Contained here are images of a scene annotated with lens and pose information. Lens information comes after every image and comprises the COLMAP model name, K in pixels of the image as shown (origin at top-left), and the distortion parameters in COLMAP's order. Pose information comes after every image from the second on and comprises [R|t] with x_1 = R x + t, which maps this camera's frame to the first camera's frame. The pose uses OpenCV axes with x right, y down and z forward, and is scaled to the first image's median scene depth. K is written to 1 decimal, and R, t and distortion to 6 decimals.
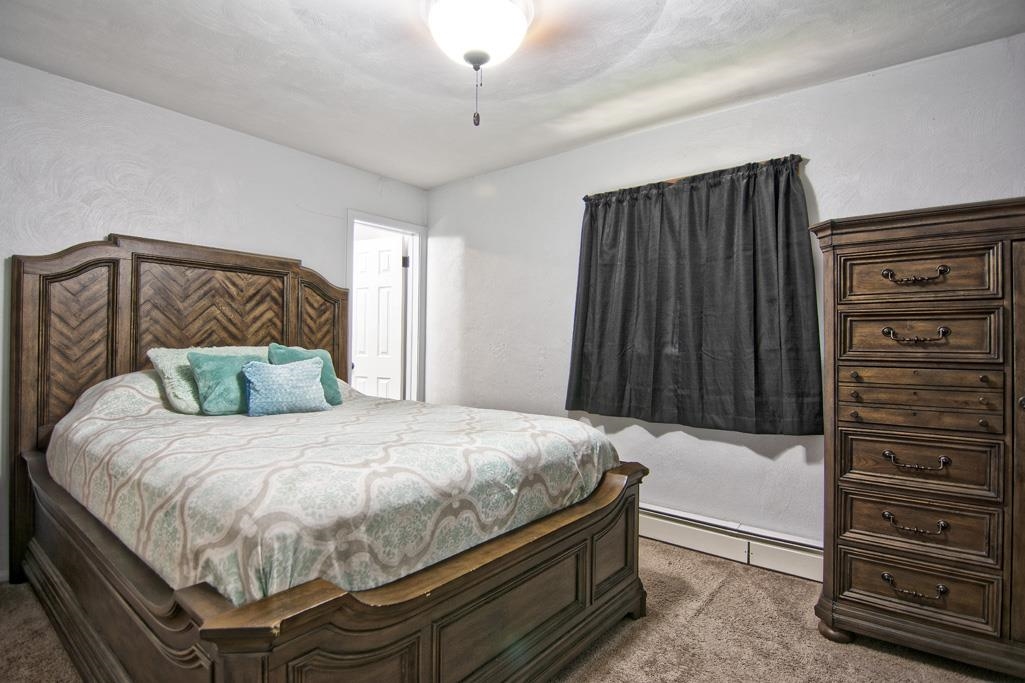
lens RADIAL K [[496.1, 0, 512.2], [0, 496.1, 347.4], [0, 0, 1]] dist [-0.003599, -0.009284]
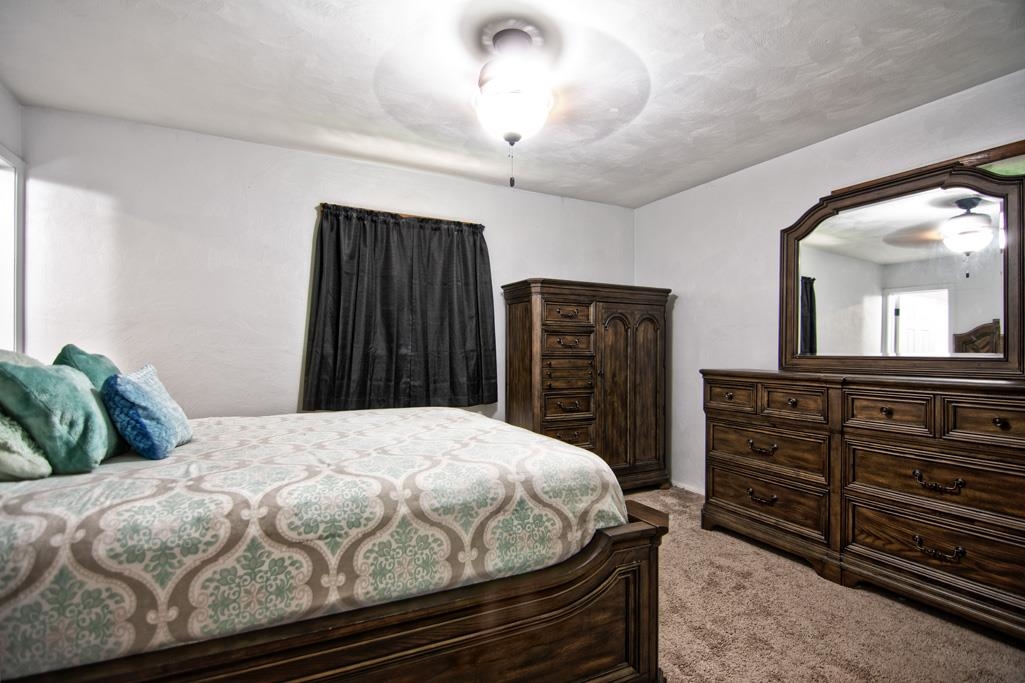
lens RADIAL K [[496.1, 0, 511.5], [0, 496.1, 342.3], [0, 0, 1]] dist [-0.003599, -0.009284]
pose [[0.409746, 0.005679, 0.912182, -1.122053], [-0.002382, 0.999984, -0.005156, -0.014891], [-0.912197, -0.000060, 0.409753, 0.379562]]
